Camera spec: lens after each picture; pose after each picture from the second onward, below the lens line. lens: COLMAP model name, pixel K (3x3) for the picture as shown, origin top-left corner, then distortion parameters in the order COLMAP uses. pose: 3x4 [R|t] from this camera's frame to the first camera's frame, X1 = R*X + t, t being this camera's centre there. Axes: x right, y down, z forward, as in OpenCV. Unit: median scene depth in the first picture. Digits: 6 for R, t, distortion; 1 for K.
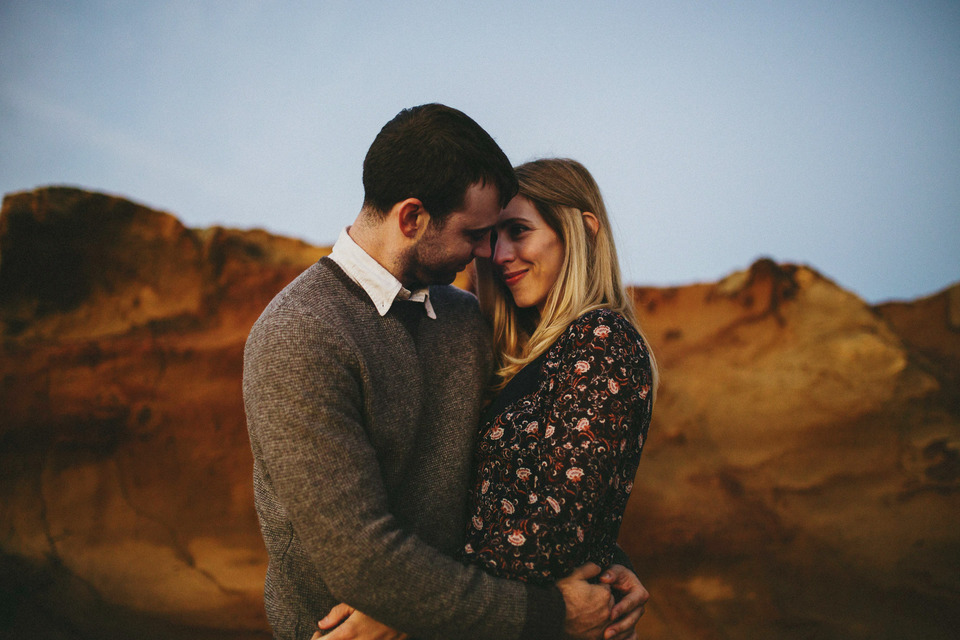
lens RADIAL K [[905.6, 0, 482.0], [0, 905.6, 307.5], [0, 0, 1]] dist [-0.043405, 0.052399]
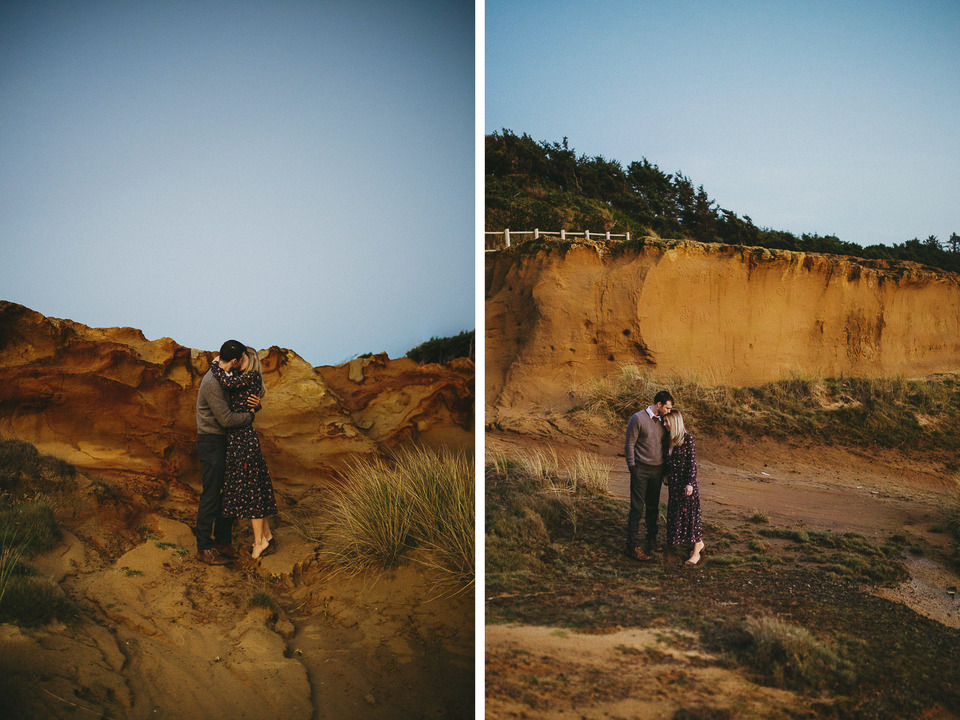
lens RADIAL K [[1022.8, 0, 480.0], [0, 1022.8, 360.0], [0, 0, 1]] dist [-0.075502, 0.032622]
pose [[0.854120, 0.067907, 0.515624, -0.875814], [-0.084077, 0.996427, 0.008043, -0.123085], [-0.513235, -0.050222, 0.856777, -2.275349]]
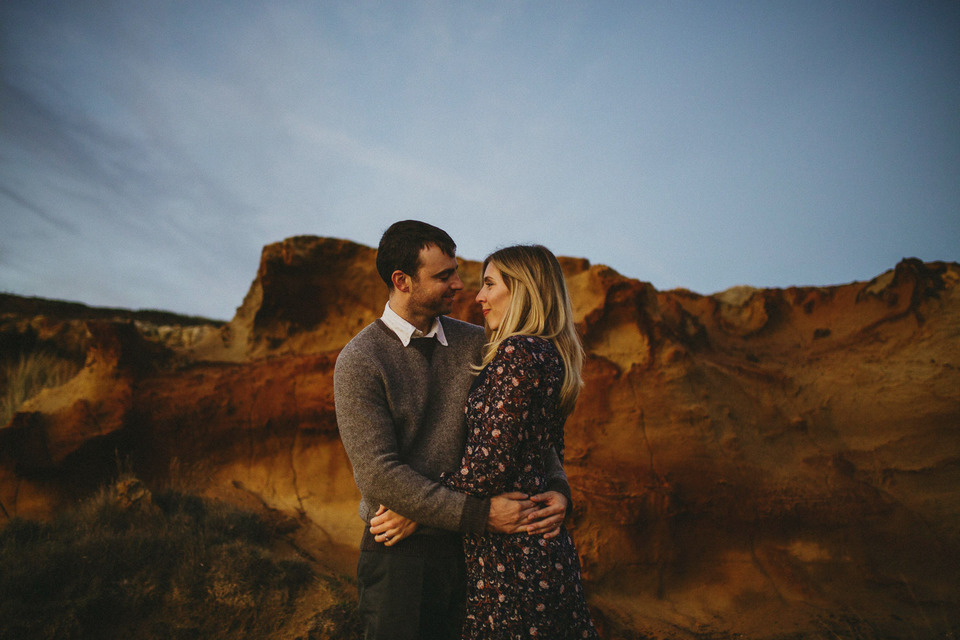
lens RADIAL K [[973.4, 0, 562.5], [0, 973.4, 347.7], [0, 0, 1]] dist [-0.043825, 0.035216]
pose [[0.965460, -0.023224, -0.259512, 0.296120], [0.035978, 0.998361, 0.044504, -0.023282], [0.258054, -0.052304, 0.964714, -0.312280]]
